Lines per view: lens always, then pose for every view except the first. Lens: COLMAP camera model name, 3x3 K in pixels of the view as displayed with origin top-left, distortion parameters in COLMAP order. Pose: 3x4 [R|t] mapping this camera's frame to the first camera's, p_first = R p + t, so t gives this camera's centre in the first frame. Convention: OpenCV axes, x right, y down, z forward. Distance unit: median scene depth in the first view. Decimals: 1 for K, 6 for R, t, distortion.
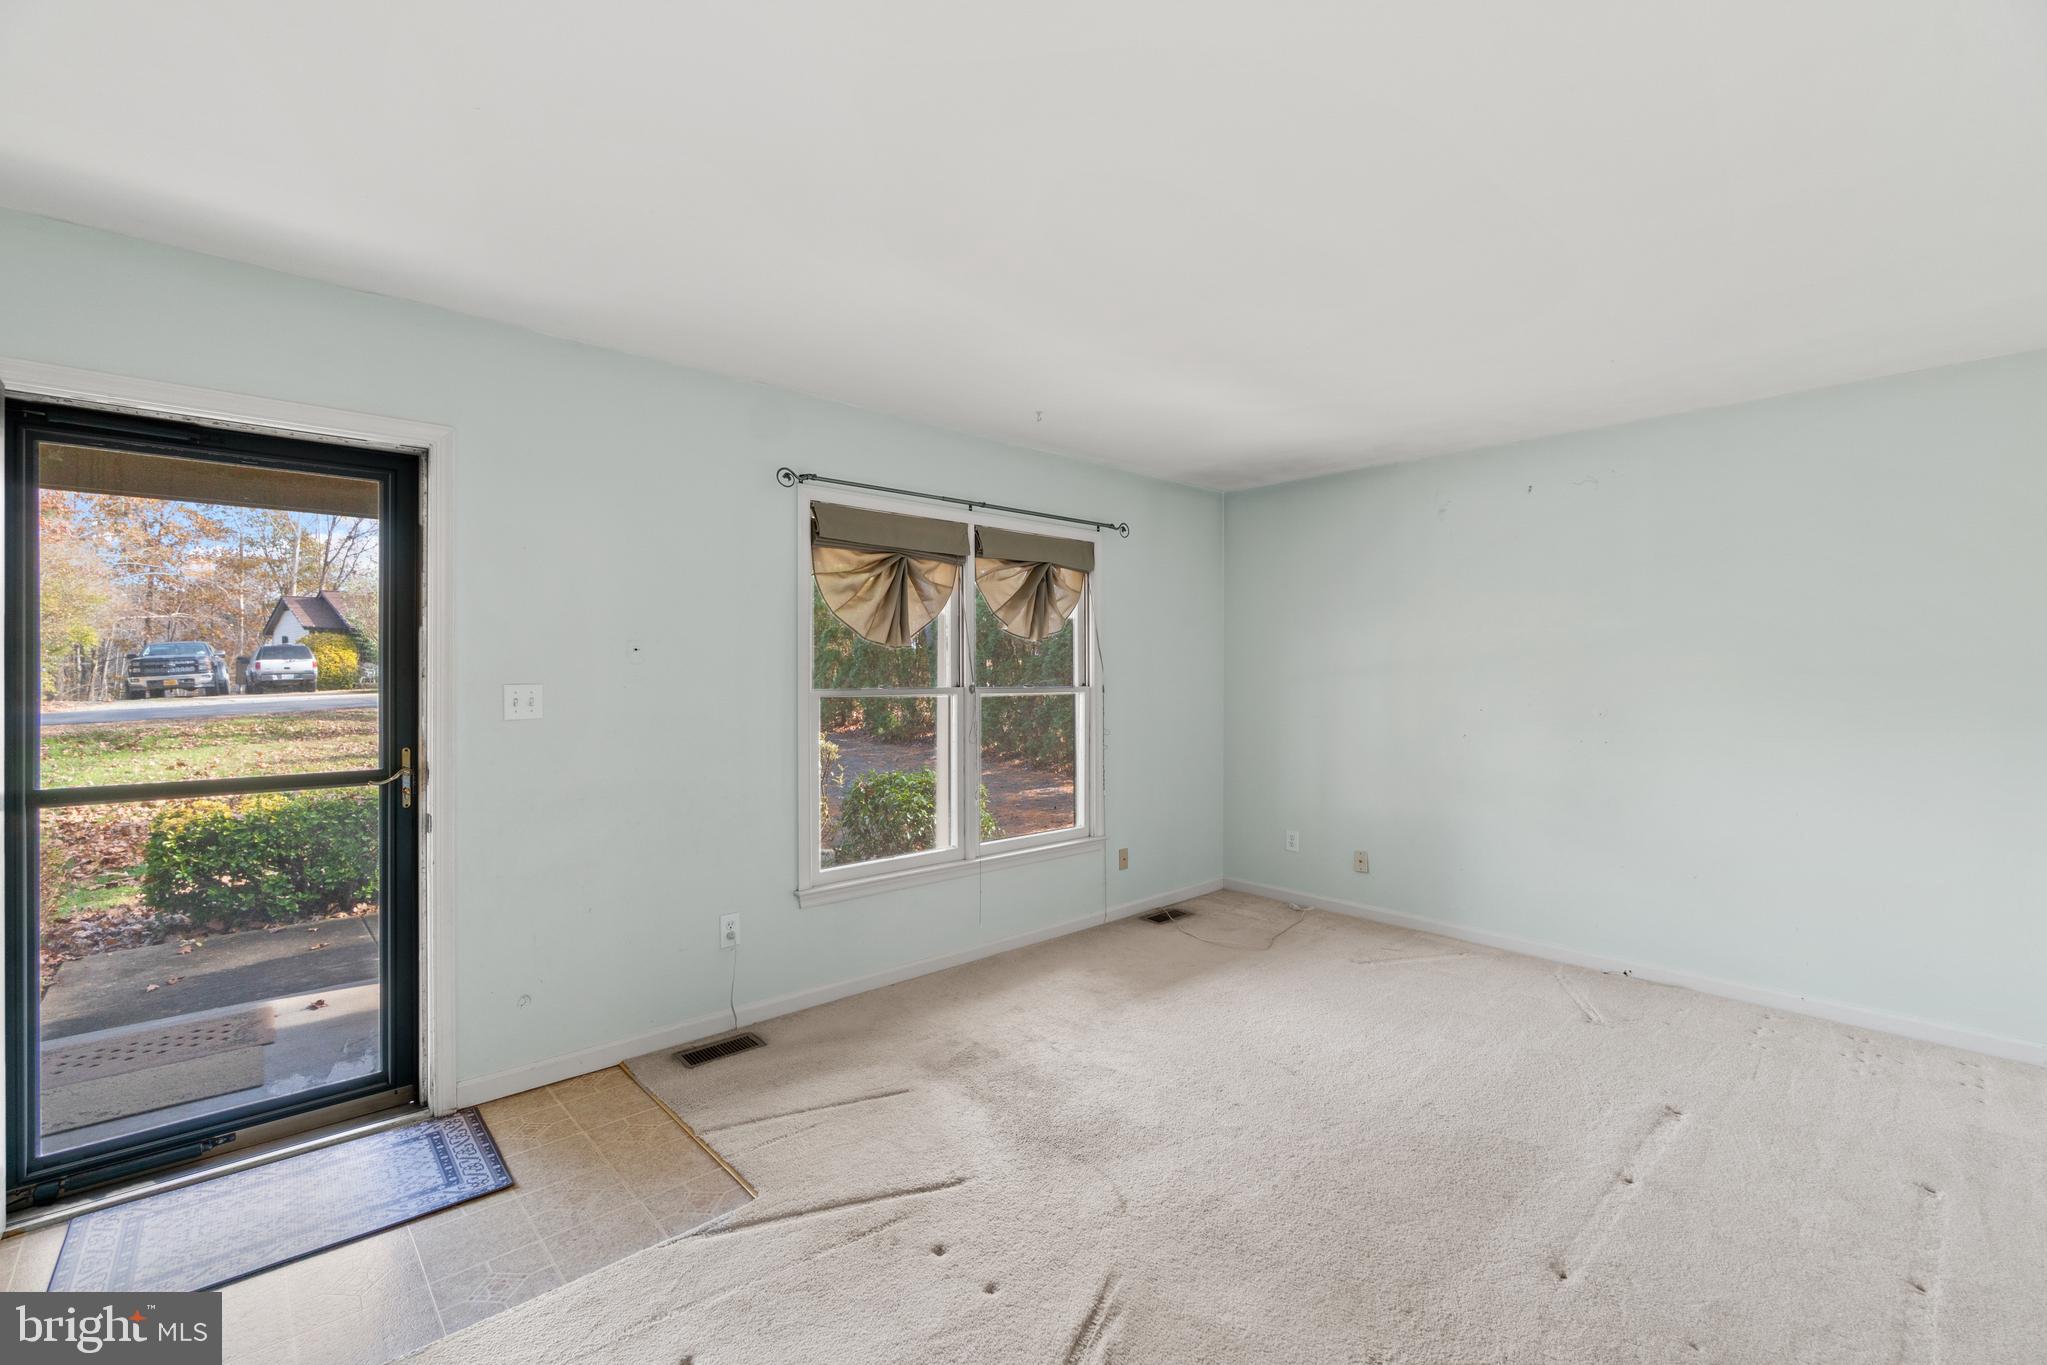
lens RADIAL K [[887.4, 0, 1012.2], [0, 887.4, 678.8], [0, 0, 1]] dist [-0.004954, 0.002187]
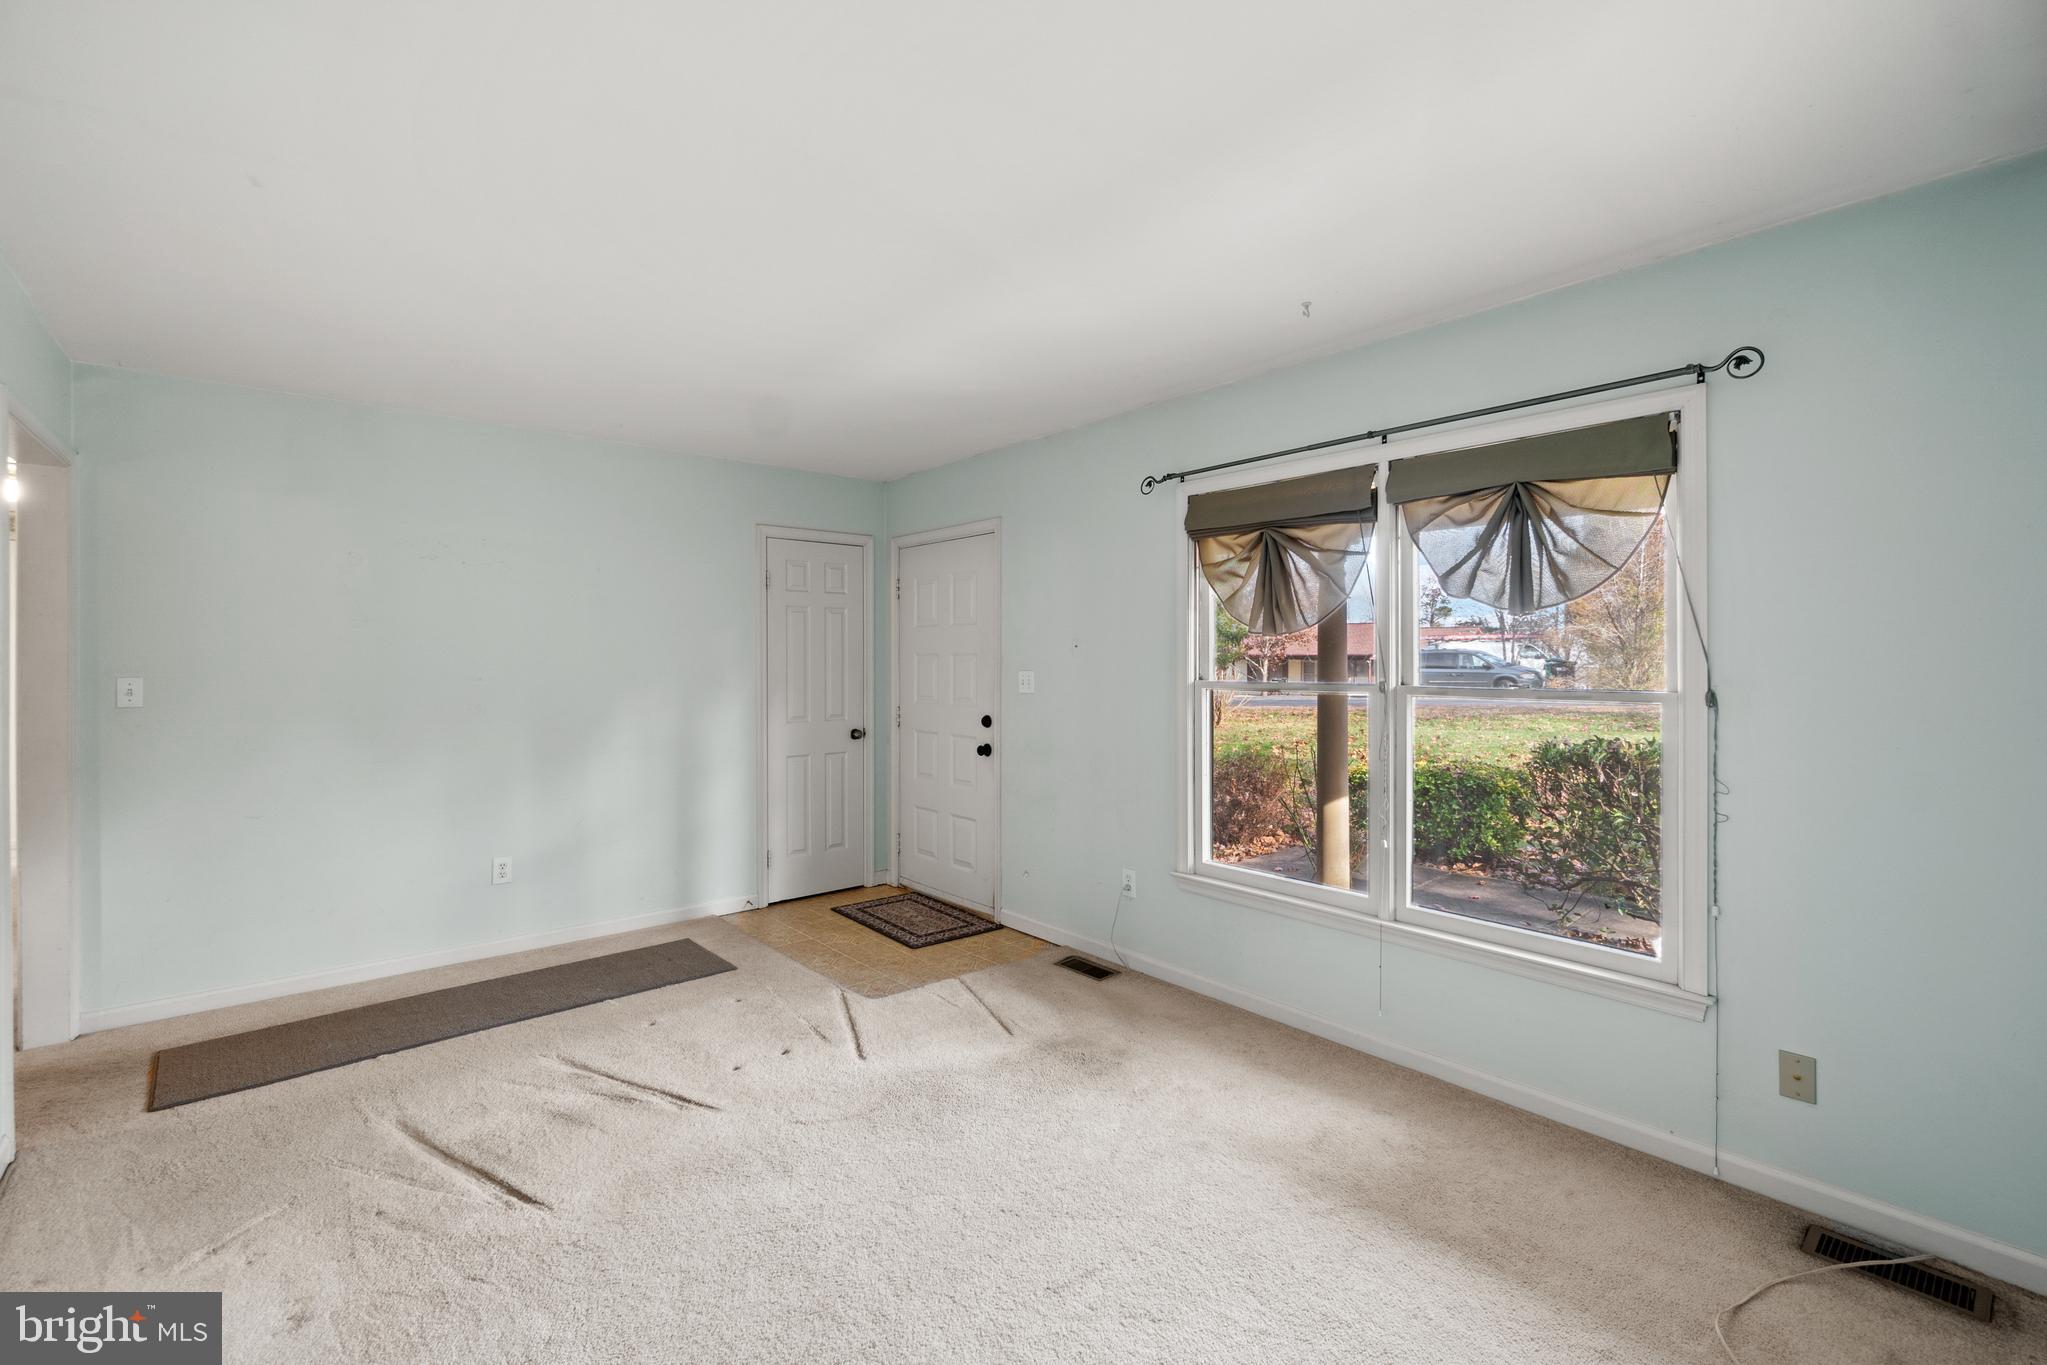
lens RADIAL K [[887.4, 0, 1018.6], [0, 887.4, 672.0], [0, 0, 1]] dist [-0.004954, 0.002187]
pose [[-0.038144, 0.010943, -0.999212, 0.850604], [-0.009528, 0.999891, 0.011314, -0.007661], [0.999227, 0.009952, -0.038036, 0.888617]]
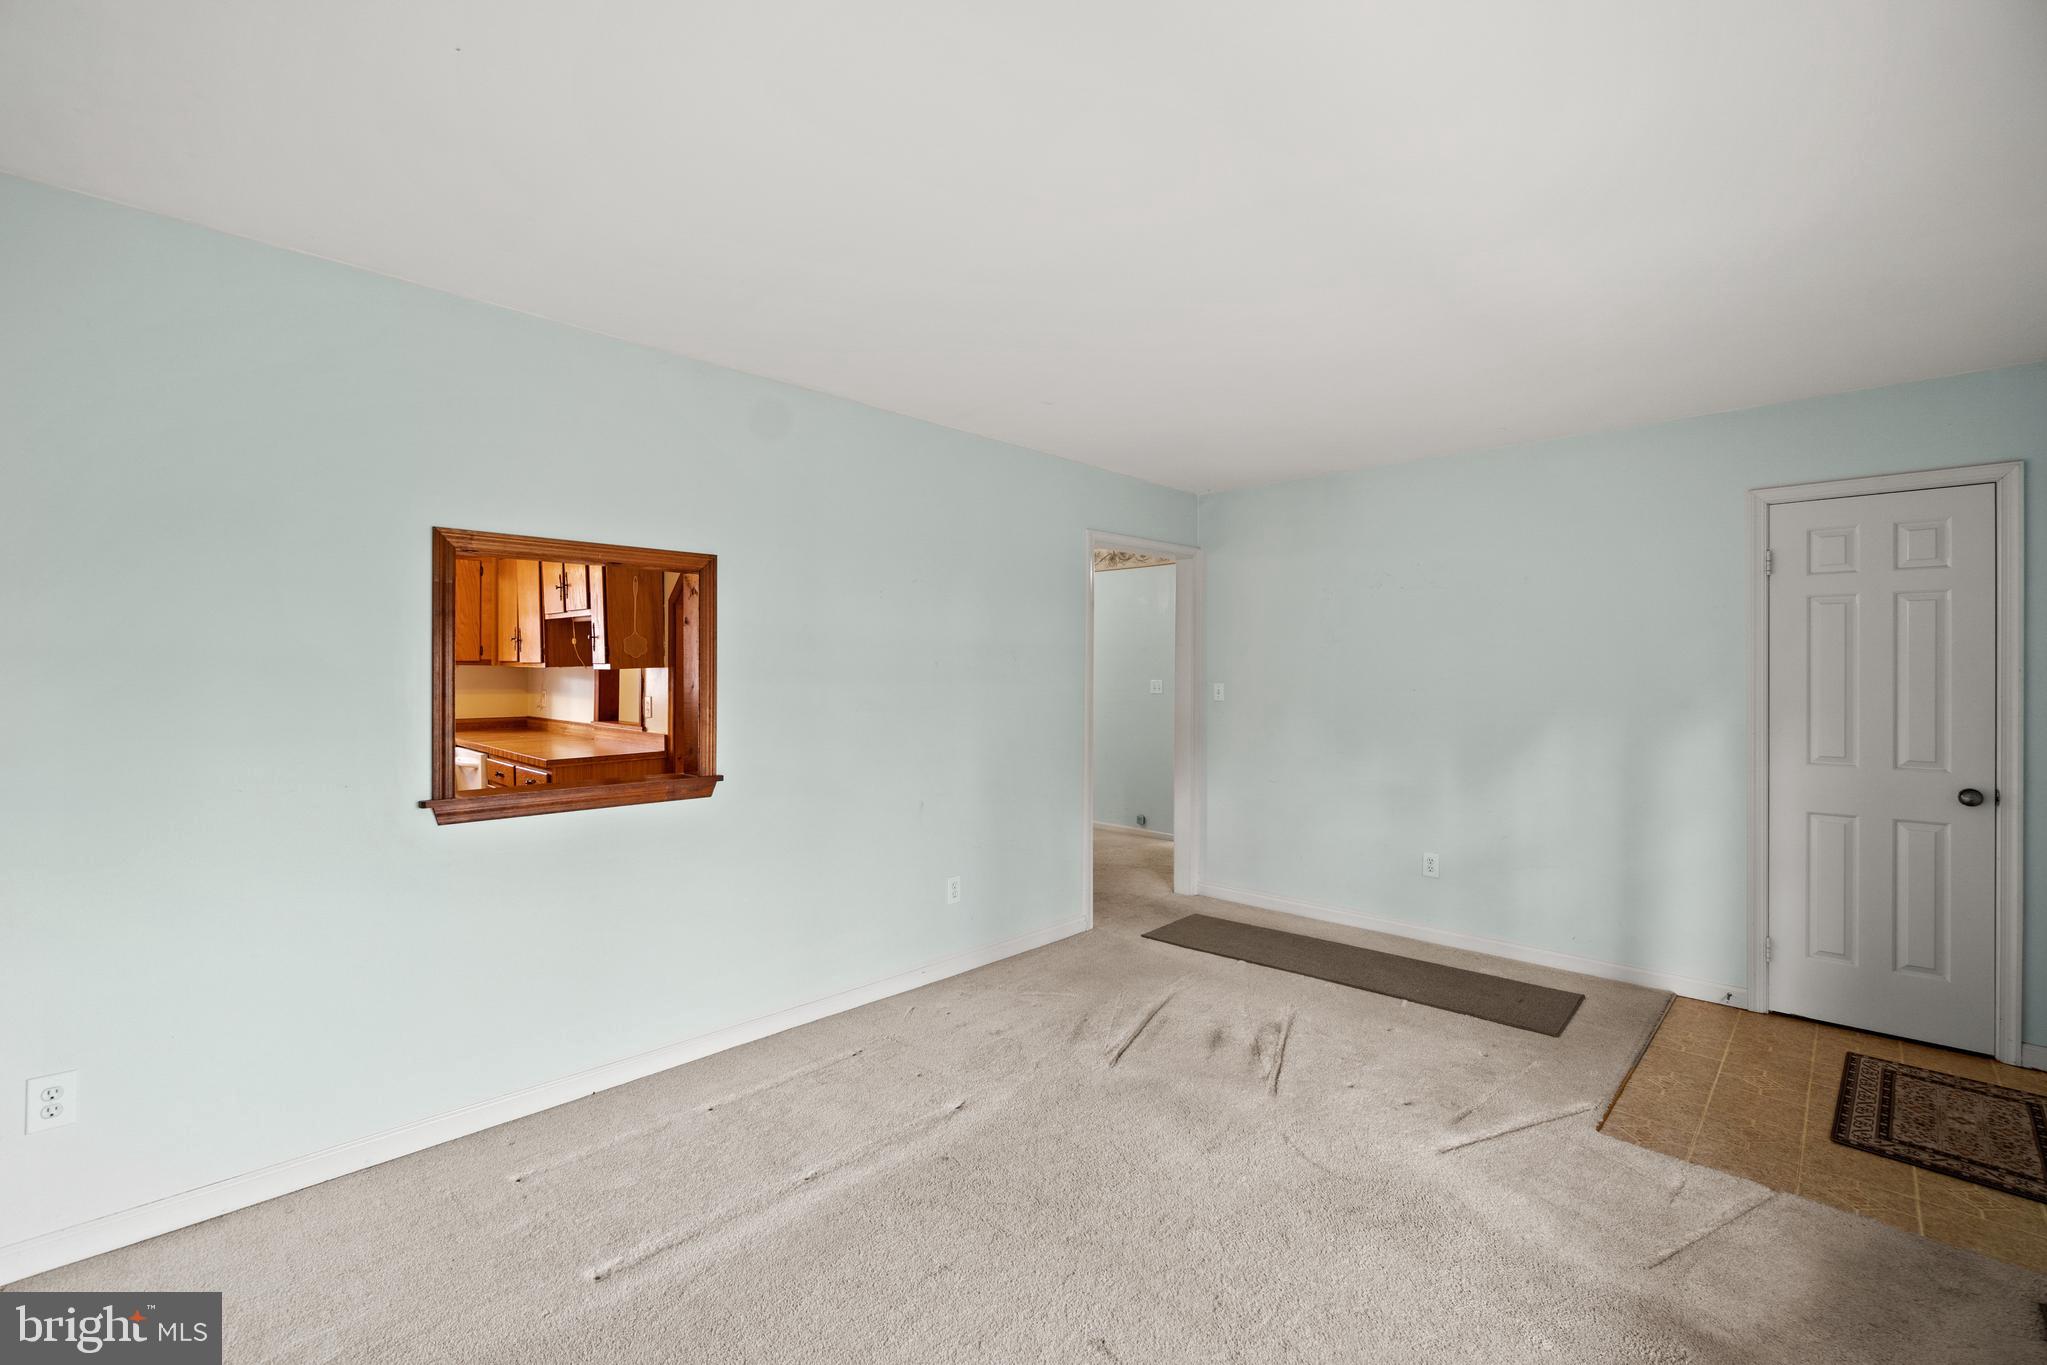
lens RADIAL K [[887.4, 0, 1018.4], [0, 887.4, 670.3], [0, 0, 1]] dist [-0.004954, 0.002187]
pose [[-0.998373, -0.004154, -0.056870, 0.363318], [-0.004661, 0.999951, 0.008787, -0.015786], [0.056831, 0.009038, -0.998343, 1.424884]]
